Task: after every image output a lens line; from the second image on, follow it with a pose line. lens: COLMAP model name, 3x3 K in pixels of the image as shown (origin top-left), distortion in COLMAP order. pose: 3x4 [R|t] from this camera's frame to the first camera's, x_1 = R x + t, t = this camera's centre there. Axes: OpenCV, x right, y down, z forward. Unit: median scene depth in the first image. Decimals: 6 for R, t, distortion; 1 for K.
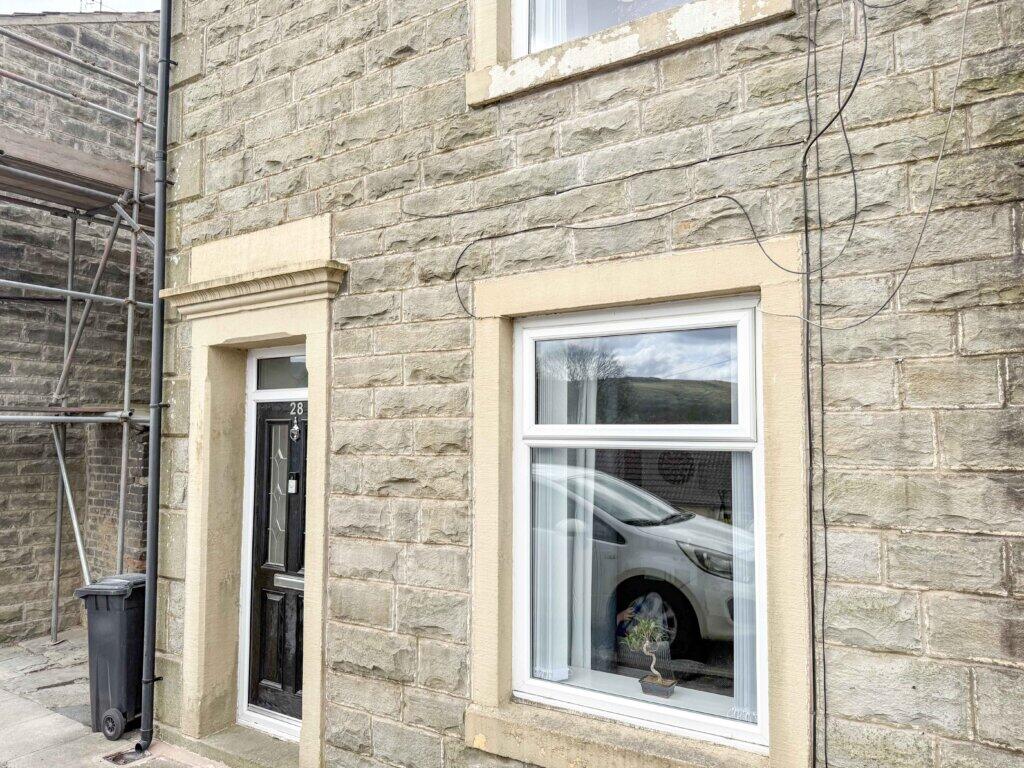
lens RADIAL K [[728.6, 0, 512.0], [0, 728.6, 384.0], [0, 0, 1]] dist [0.080311, -0.000122]
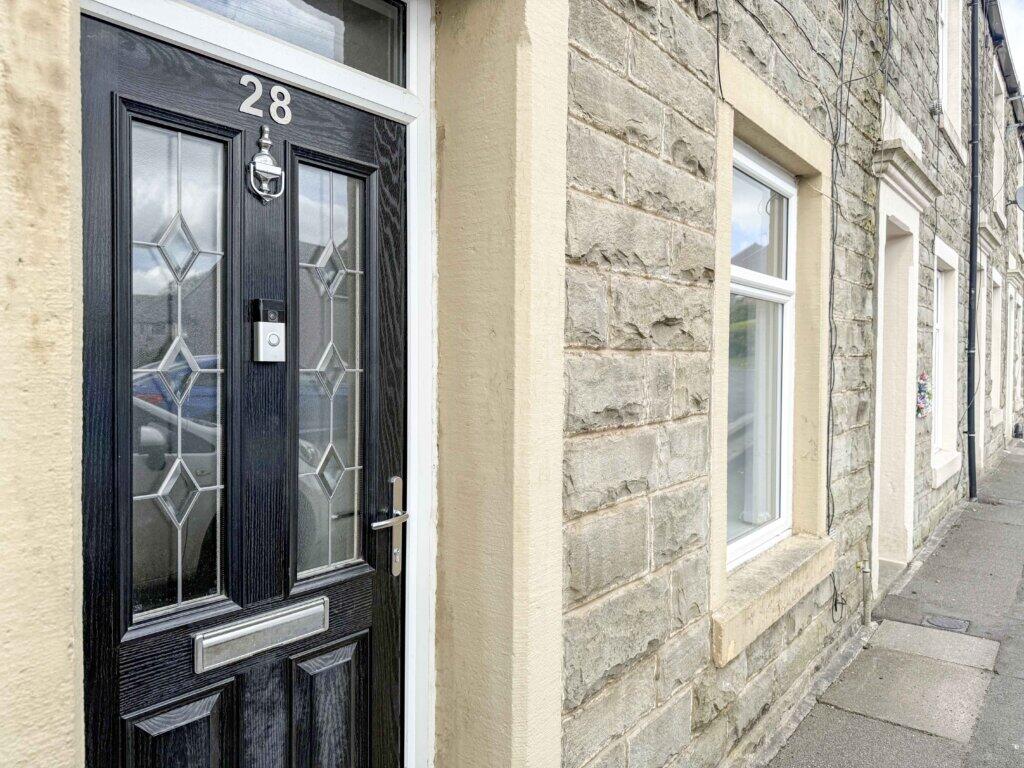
lens RADIAL K [[728.6, 0, 512.0], [0, 728.6, 384.0], [0, 0, 1]] dist [0.080311, -0.000122]
pose [[0.087372, -0.026272, 0.995829, -0.736230], [-0.070031, 0.997017, 0.032448, 0.167302], [-0.993711, -0.072574, 0.085271, 1.038820]]
